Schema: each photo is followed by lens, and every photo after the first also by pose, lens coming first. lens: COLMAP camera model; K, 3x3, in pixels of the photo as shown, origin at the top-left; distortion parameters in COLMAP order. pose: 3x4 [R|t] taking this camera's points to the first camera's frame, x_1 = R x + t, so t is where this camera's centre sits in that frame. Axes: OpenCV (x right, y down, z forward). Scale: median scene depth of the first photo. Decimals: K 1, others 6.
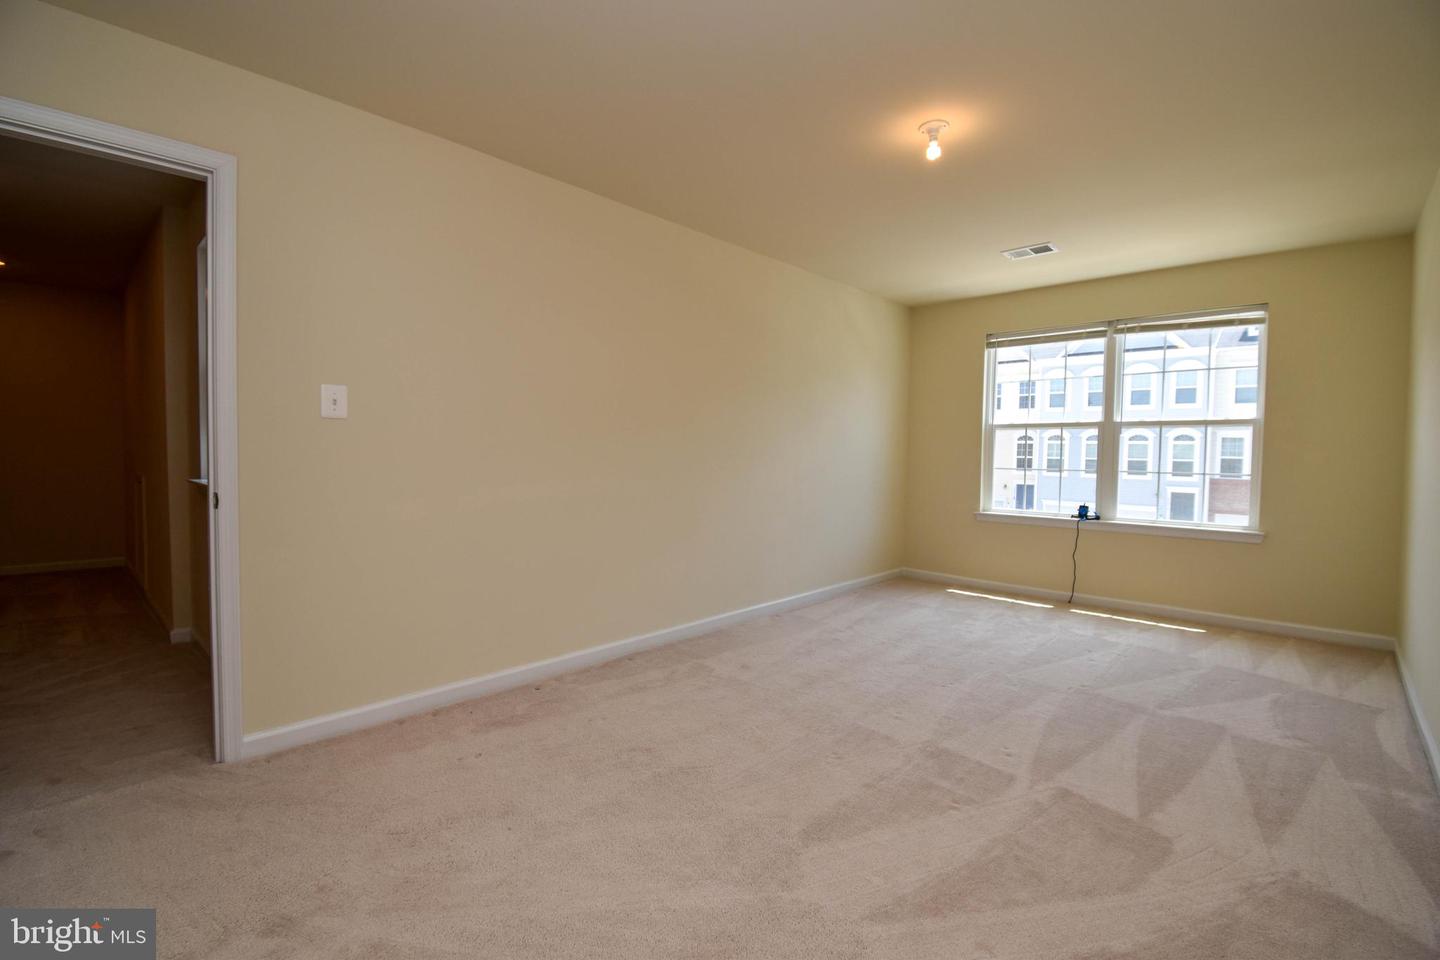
lens RADIAL K [[642.7, 0, 713.0], [0, 642.7, 487.8], [0, 0, 1]] dist [-0.002673, -0.009153]
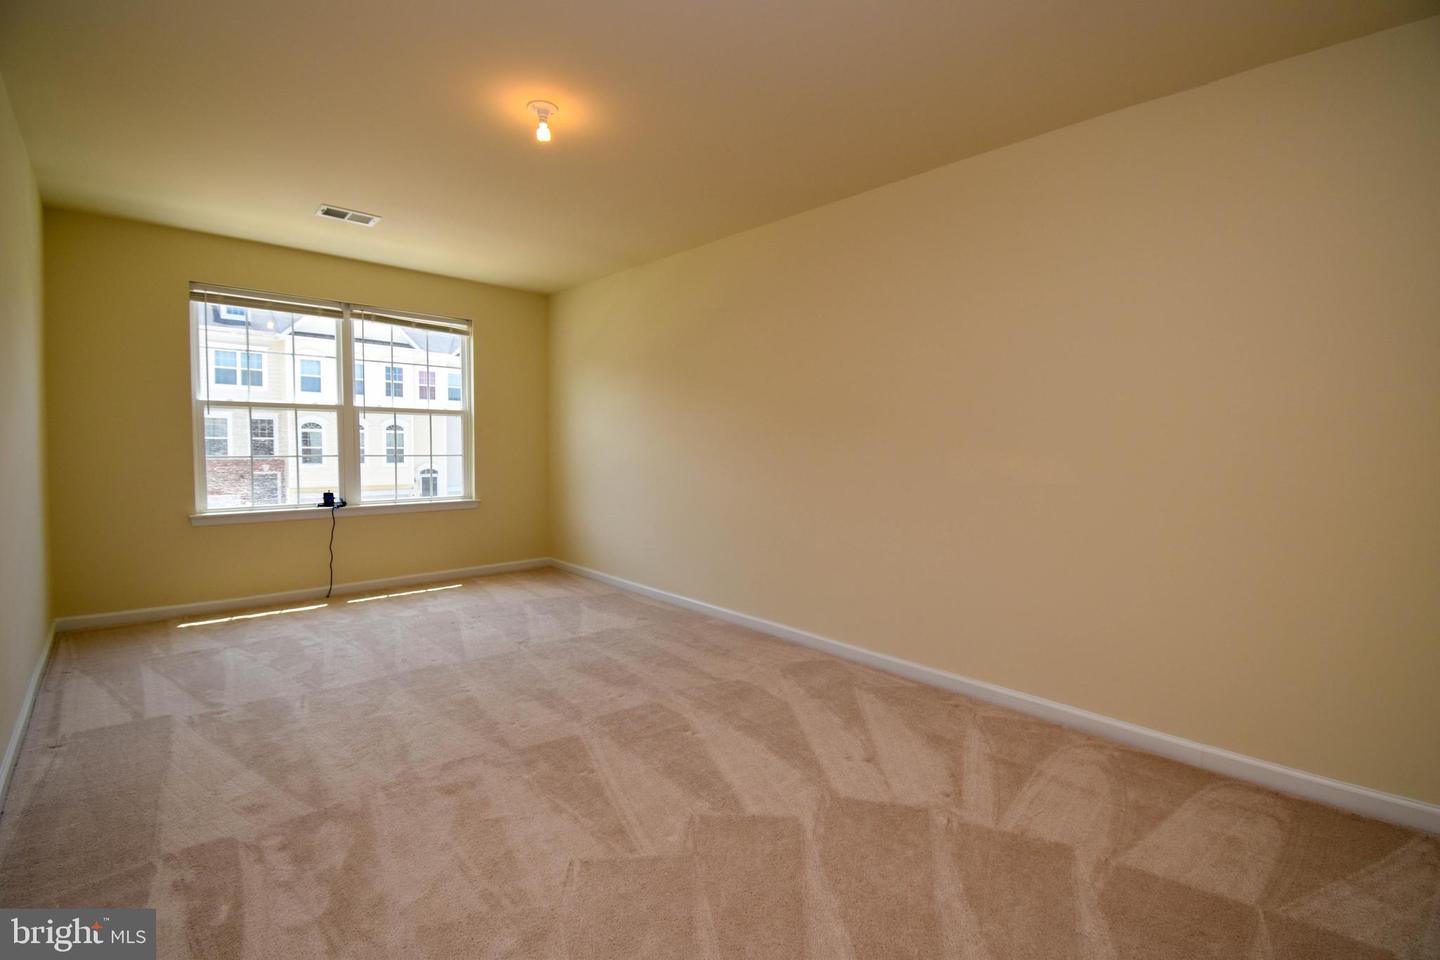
lens RADIAL K [[642.7, 0, 723.4], [0, 642.7, 488.0], [0, 0, 1]] dist [-0.002673, -0.009153]
pose [[0.043260, -0.082288, 0.995669, -0.357403], [0.049540, 0.995553, 0.080126, -0.027982], [-0.997835, 0.045859, 0.047144, 0.386802]]
